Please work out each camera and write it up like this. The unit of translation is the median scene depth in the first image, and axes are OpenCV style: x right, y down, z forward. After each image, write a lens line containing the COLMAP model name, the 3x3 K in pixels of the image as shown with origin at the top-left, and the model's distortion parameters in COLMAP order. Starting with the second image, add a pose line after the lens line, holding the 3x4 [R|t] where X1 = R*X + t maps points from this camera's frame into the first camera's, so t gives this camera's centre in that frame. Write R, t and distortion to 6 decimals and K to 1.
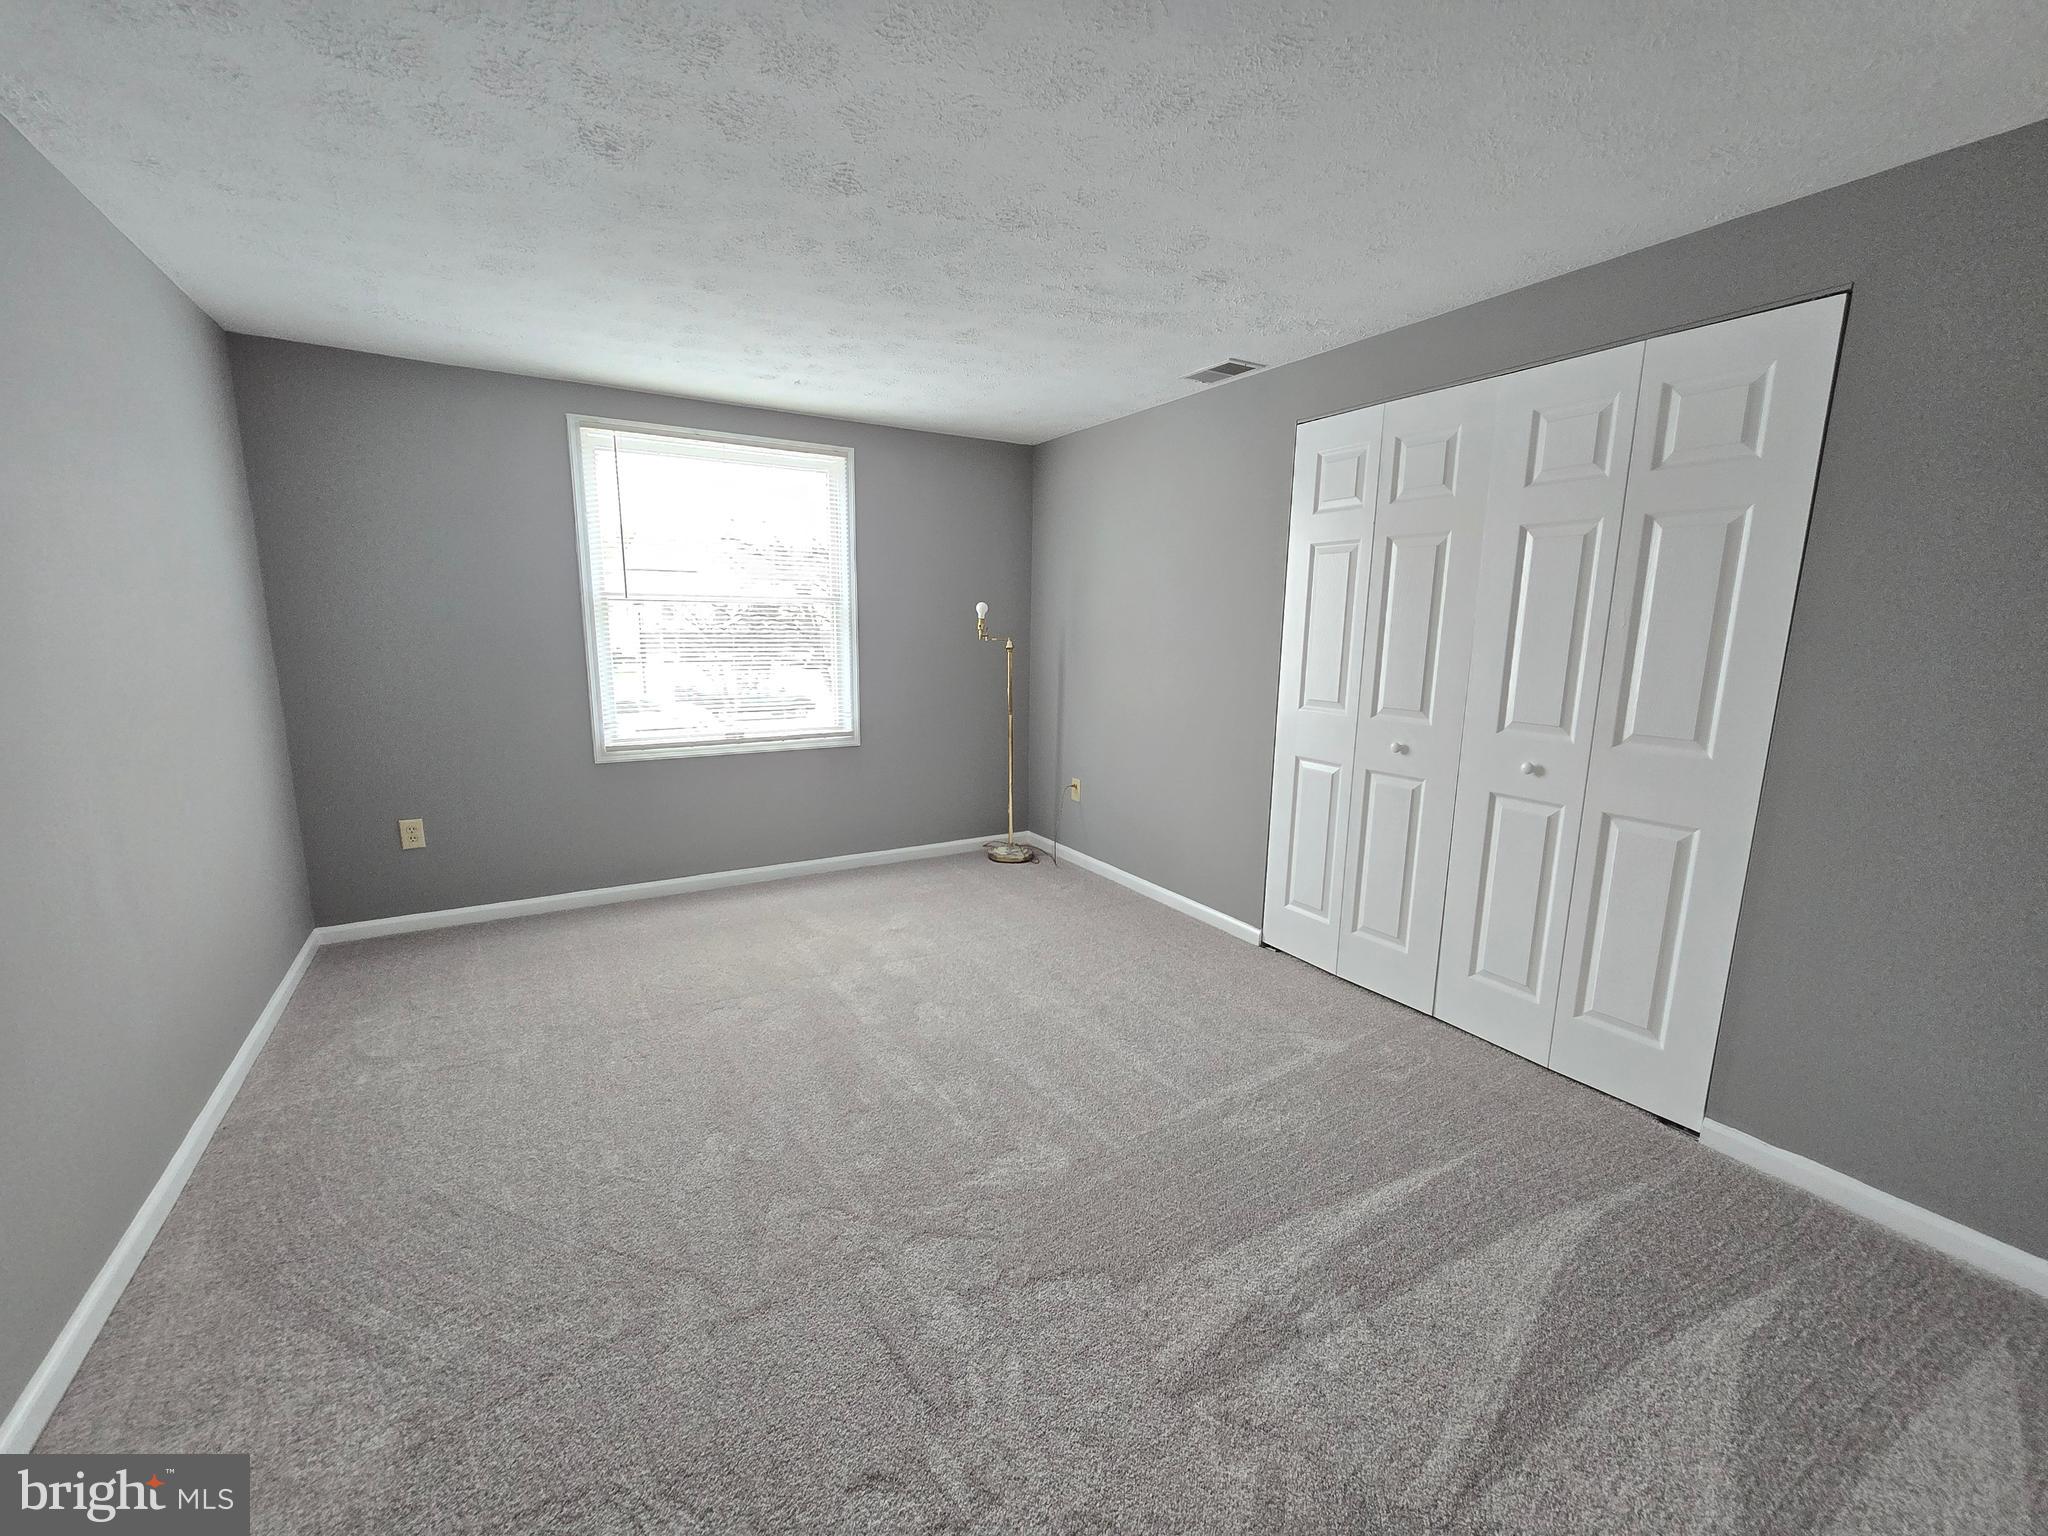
lens RADIAL K [[840.5, 0, 1019.2], [0, 840.5, 777.5], [0, 0, 1]] dist [-0.000376, -0.000004]
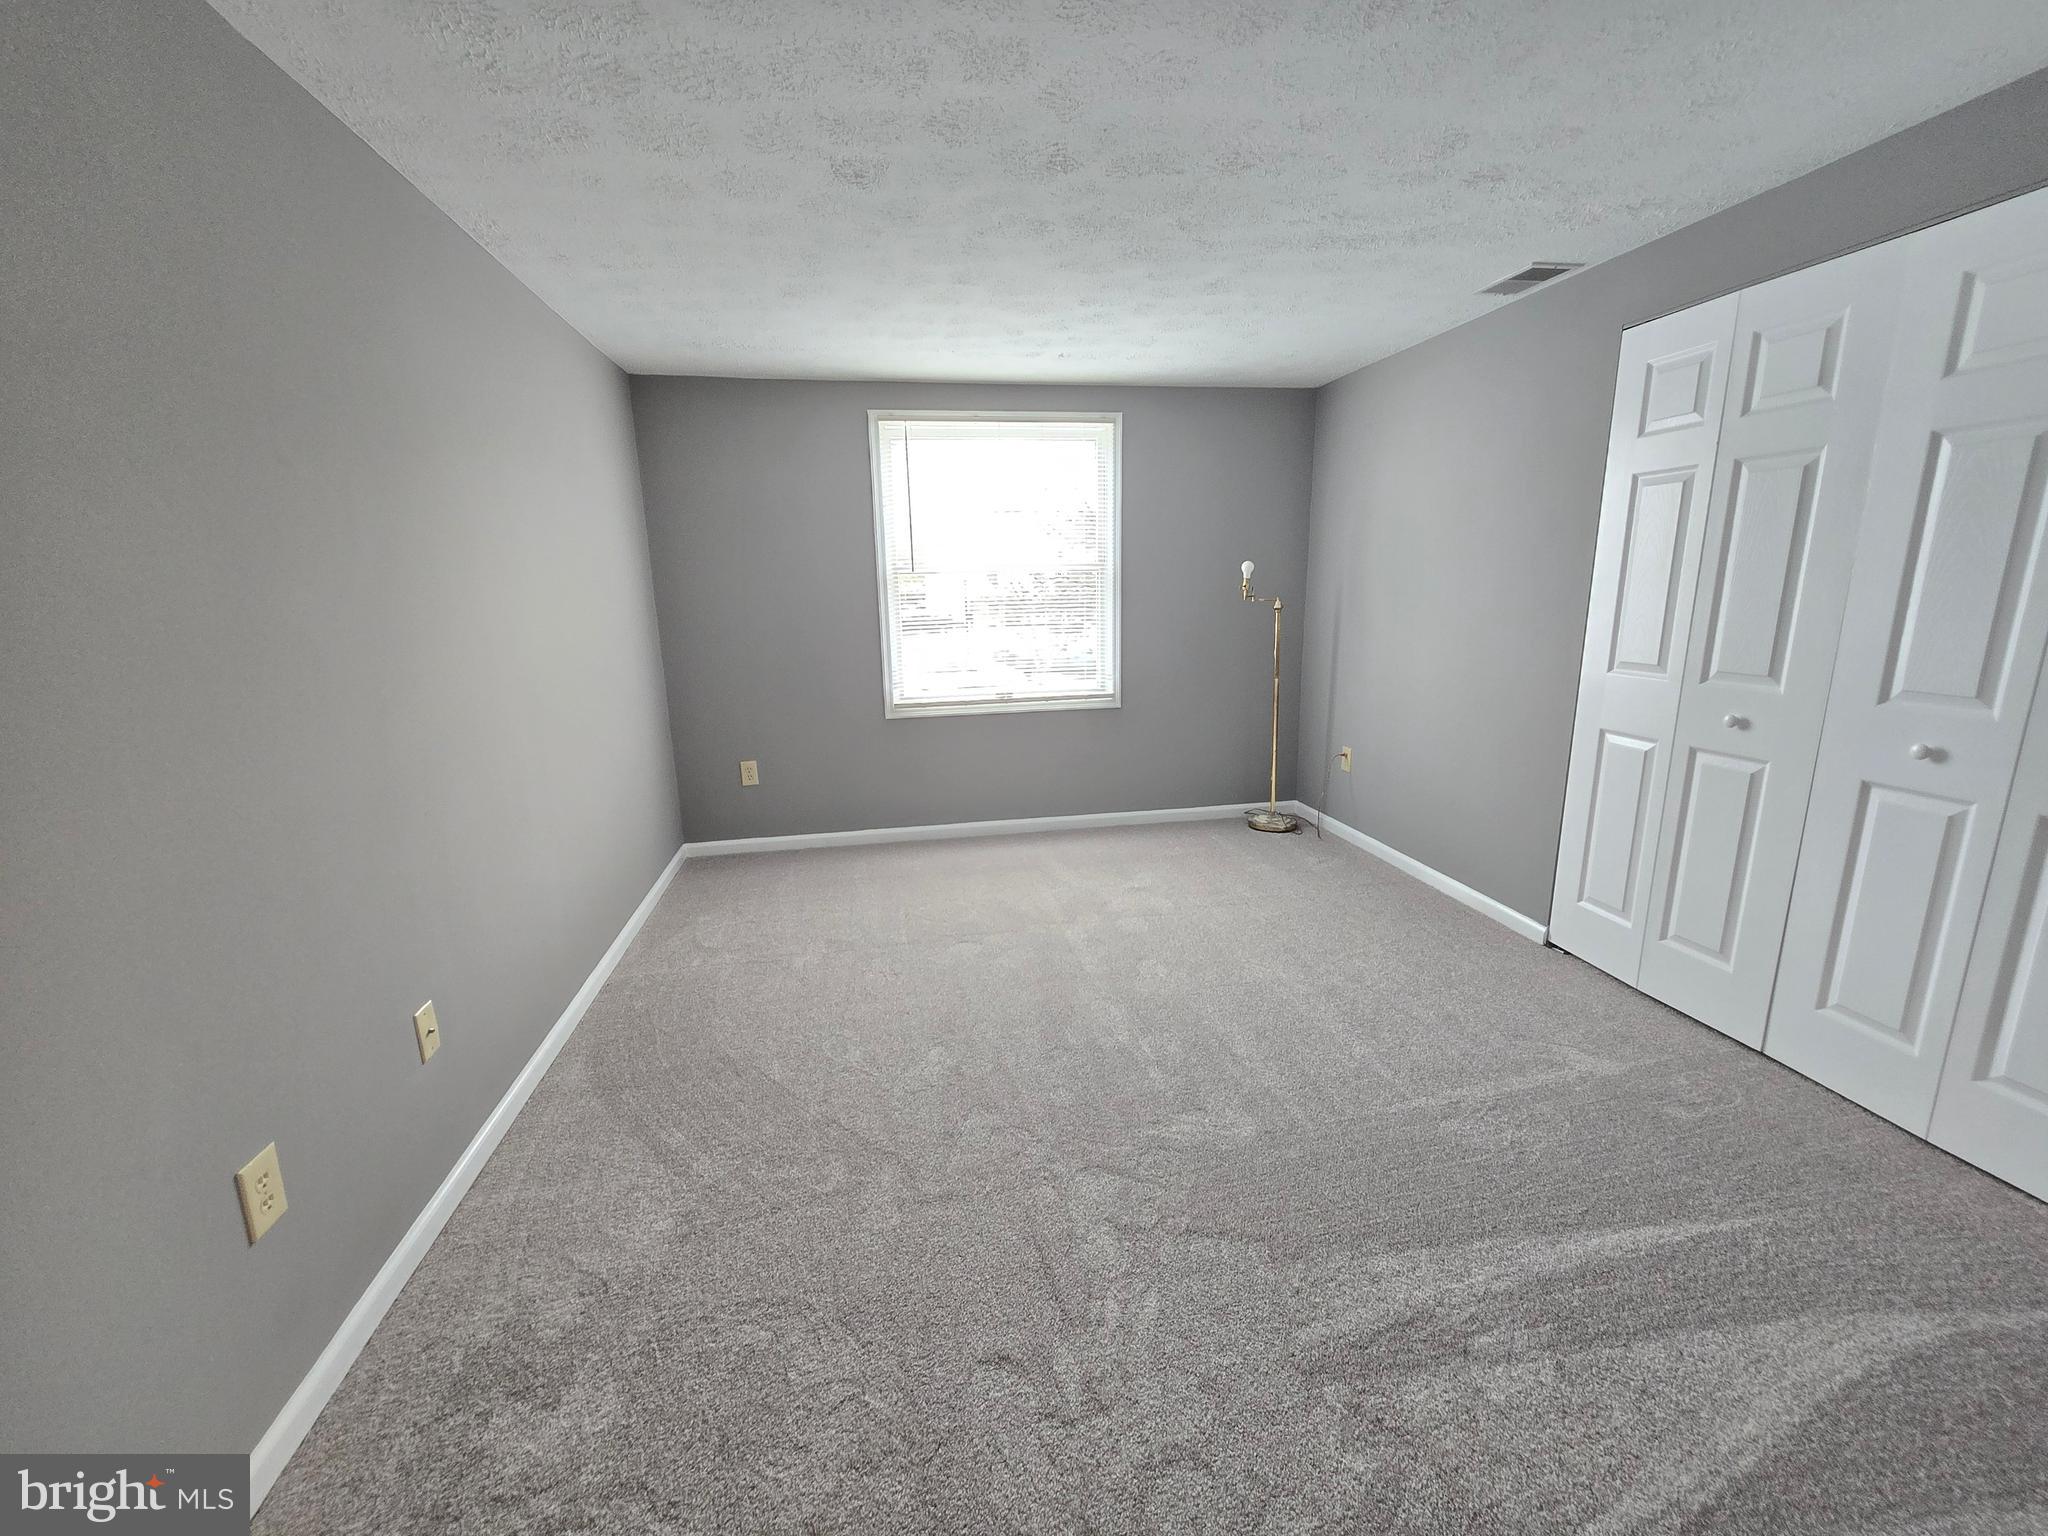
lens RADIAL K [[842.9, 0, 1019.9], [0, 842.9, 775.5], [0, 0, 1]] dist [-0.000551, 0.000860]
pose [[0.934301, 0.046087, -0.353495, 0.103074], [-0.031344, 0.998388, 0.047323, -0.000018], [0.355106, -0.033134, 0.934239, -0.010074]]
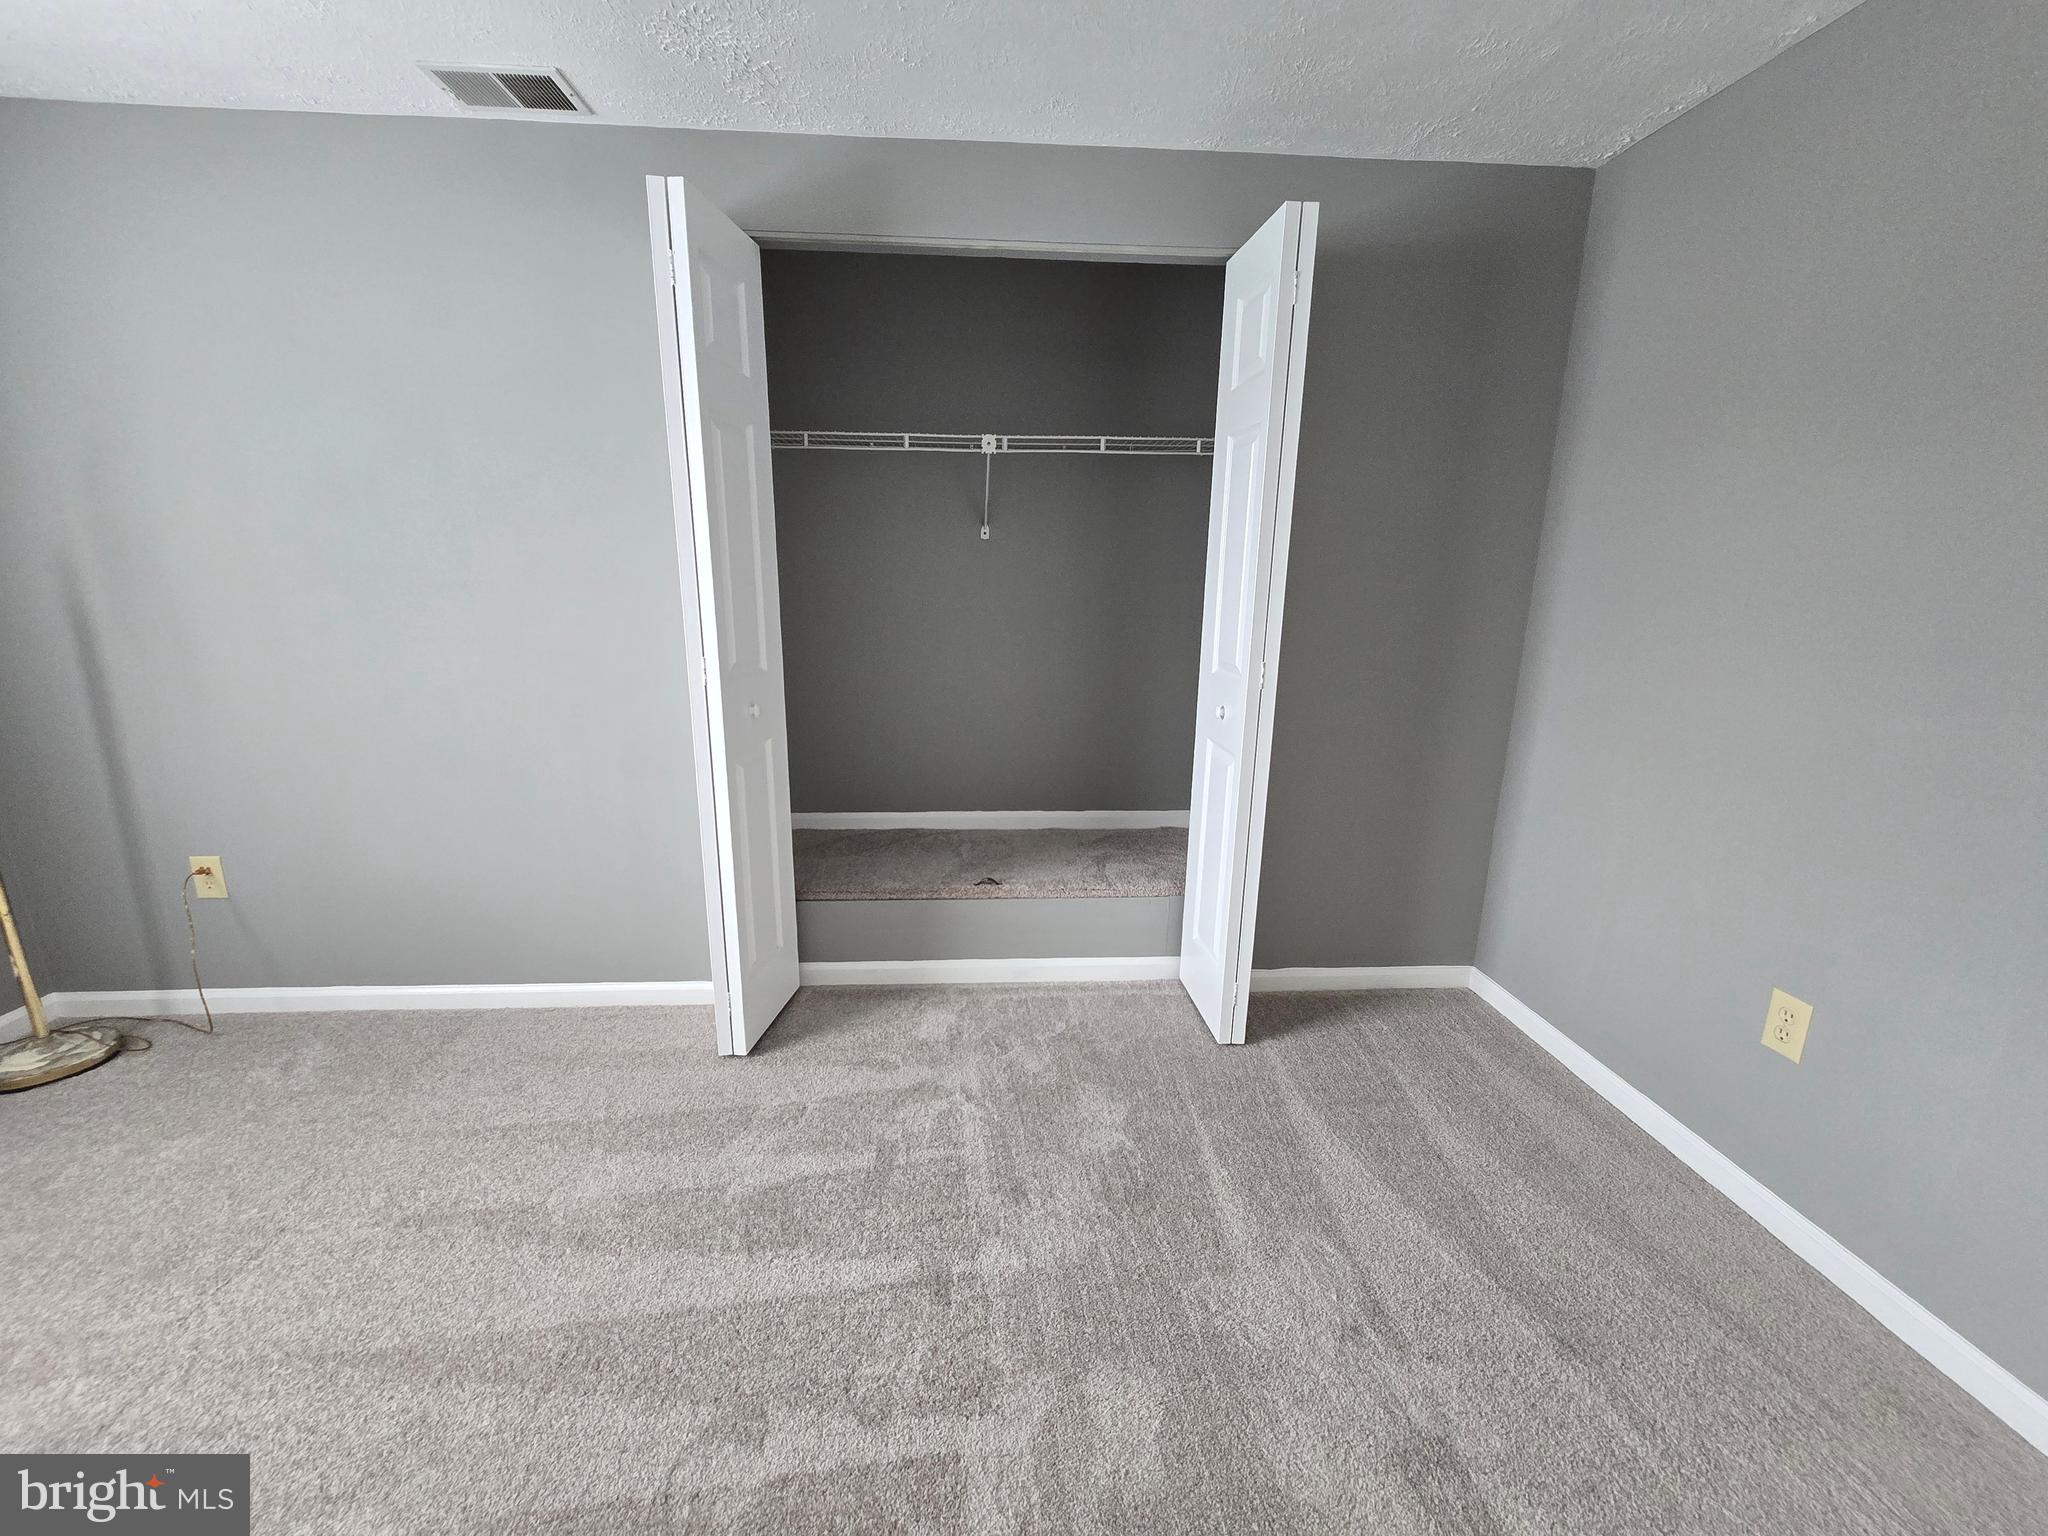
lens RADIAL K [[833.8, 0, 1017.4], [0, 833.8, 780.6], [0, 0, 1]] dist [-0.001630, 0.000104]
pose [[0.452627, -0.212878, 0.865916, -0.229981], [0.158862, 0.974801, 0.156607, -0.074050], [-0.877434, 0.066677, 0.475040, 0.559390]]
